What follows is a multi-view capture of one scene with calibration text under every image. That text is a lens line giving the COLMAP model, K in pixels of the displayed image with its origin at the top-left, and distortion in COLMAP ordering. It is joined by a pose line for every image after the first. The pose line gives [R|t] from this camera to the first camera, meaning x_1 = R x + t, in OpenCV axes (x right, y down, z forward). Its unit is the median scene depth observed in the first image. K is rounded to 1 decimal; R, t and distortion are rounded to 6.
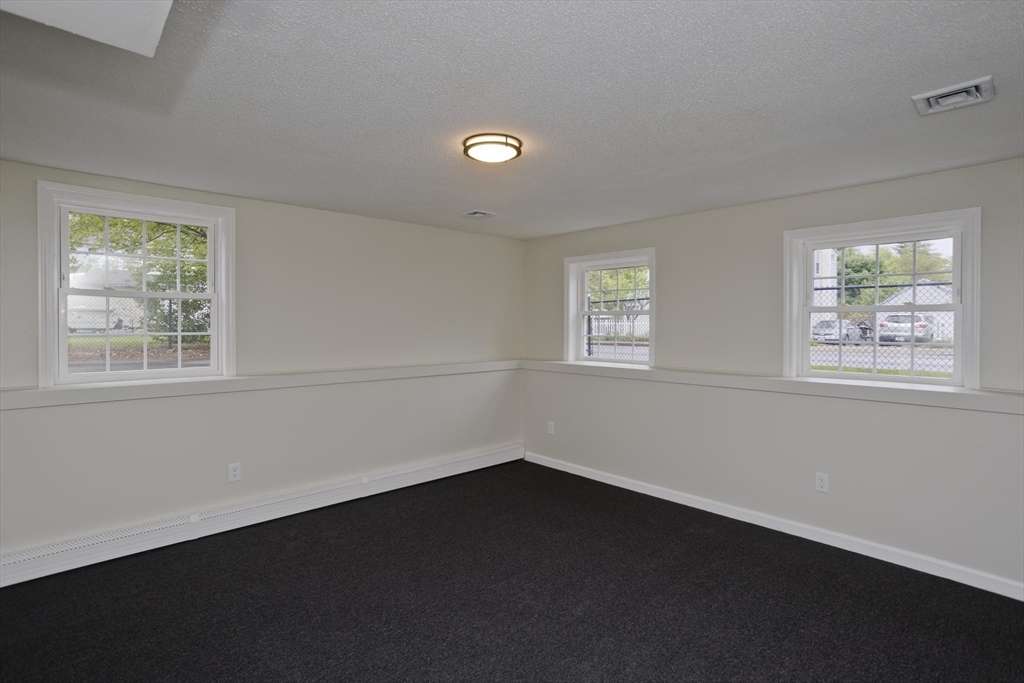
lens RADIAL K [[512.7, 0, 515.0], [0, 512.7, 327.4], [0, 0, 1]] dist [-0.044903, 0.026119]
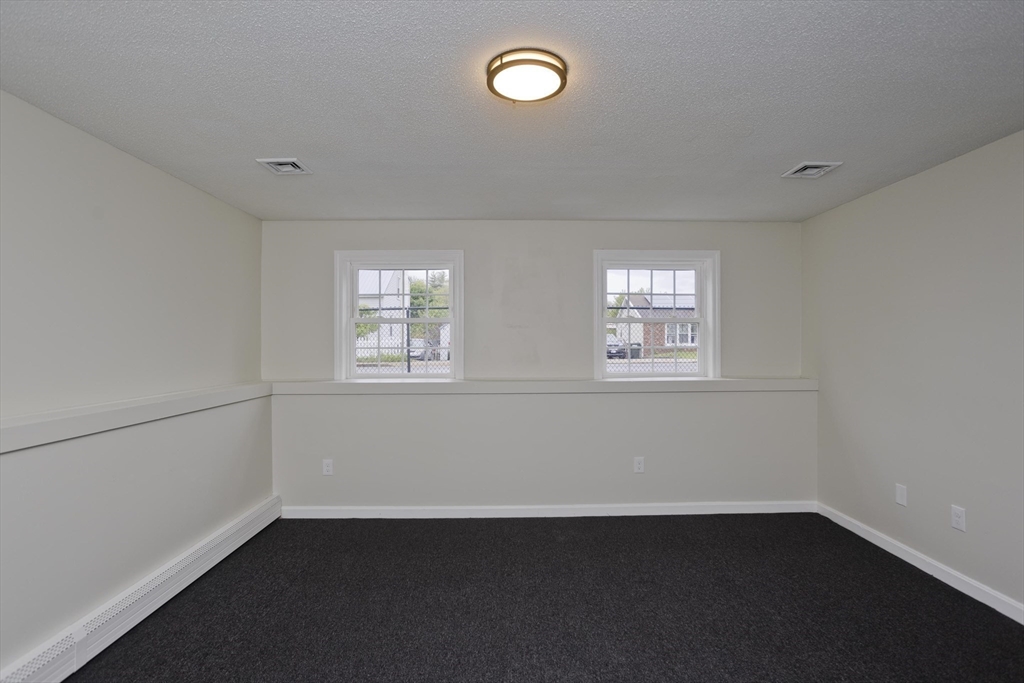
lens RADIAL K [[512.7, 0, 515.0], [0, 512.7, 327.4], [0, 0, 1]] dist [-0.044903, 0.026119]
pose [[0.664603, -0.003029, 0.747191, -0.371877], [0.012985, 0.999888, -0.007496, -0.010350], [-0.747084, 0.014685, 0.664567, 0.300773]]
